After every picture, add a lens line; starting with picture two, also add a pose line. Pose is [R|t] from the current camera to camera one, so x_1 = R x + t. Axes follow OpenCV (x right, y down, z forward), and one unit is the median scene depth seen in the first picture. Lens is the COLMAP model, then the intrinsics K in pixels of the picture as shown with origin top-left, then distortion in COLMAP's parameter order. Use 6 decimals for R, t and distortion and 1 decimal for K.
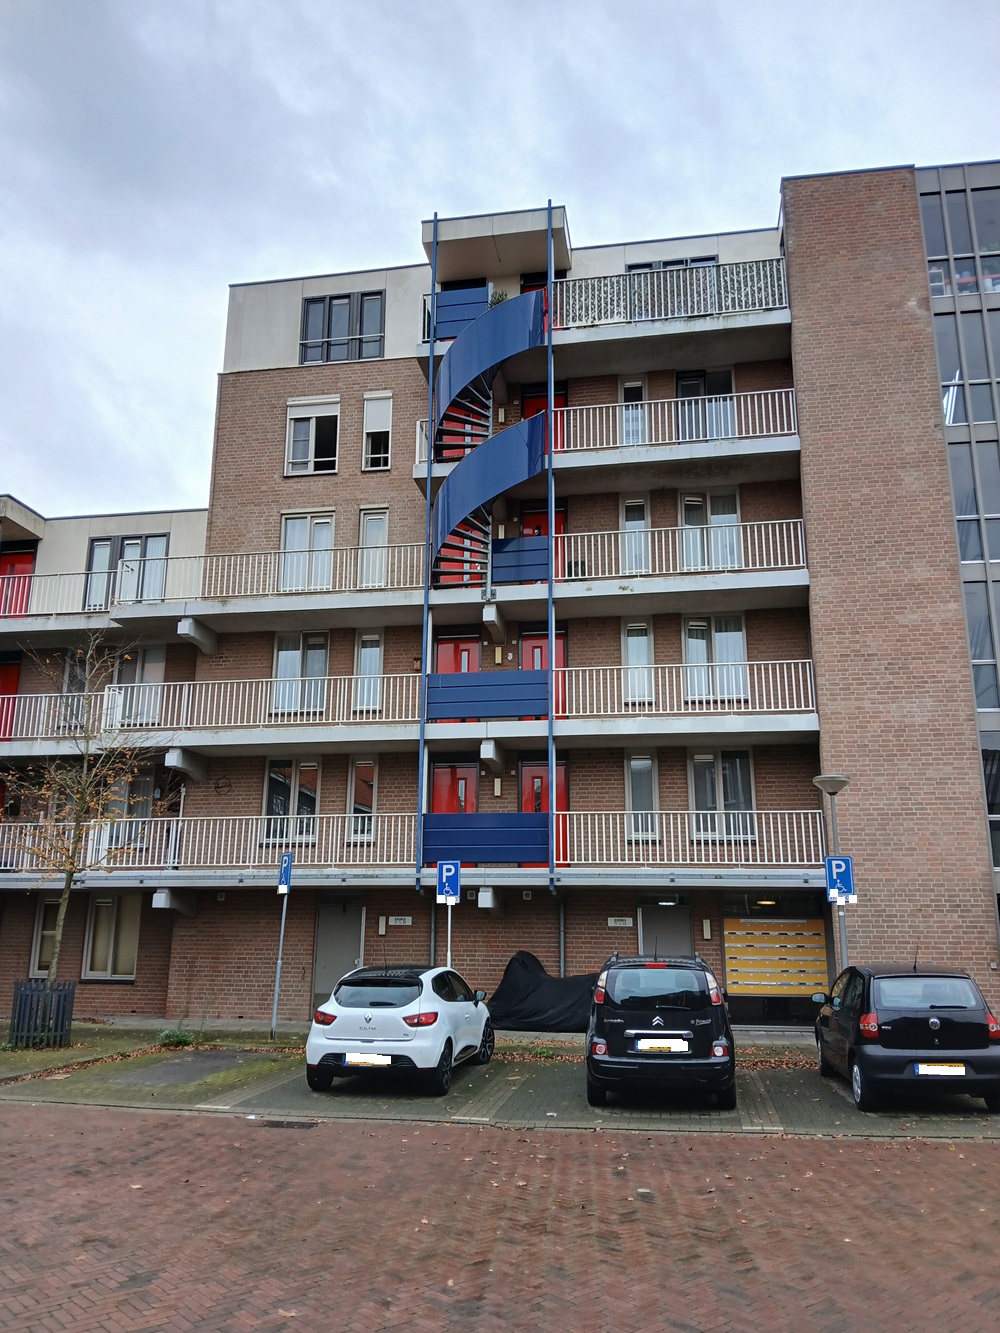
lens RADIAL K [[997.5, 0, 501.9], [0, 997.5, 669.1], [0, 0, 1]] dist [0.074539, -0.000621]
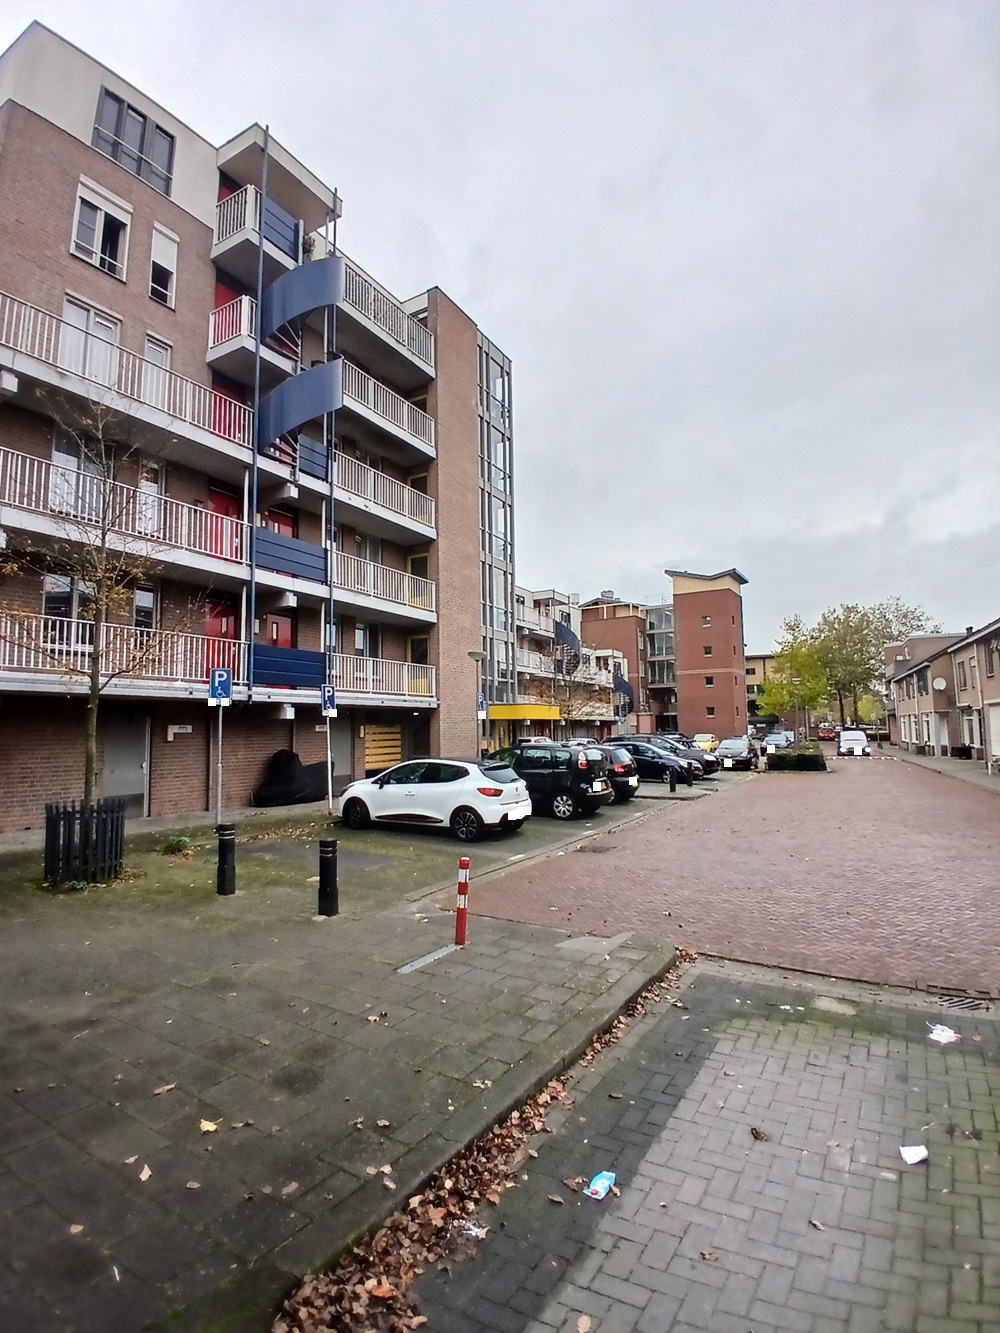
lens RADIAL K [[661.9, 0, 509.0], [0, 661.9, 669.4], [0, 0, 1]] dist [-0.058412, -0.003378]
pose [[0.348703, 0.070554, 0.934574, -0.681122], [-0.232852, 0.972419, 0.013470, 0.088626], [-0.907847, -0.222314, 0.355514, 0.410793]]
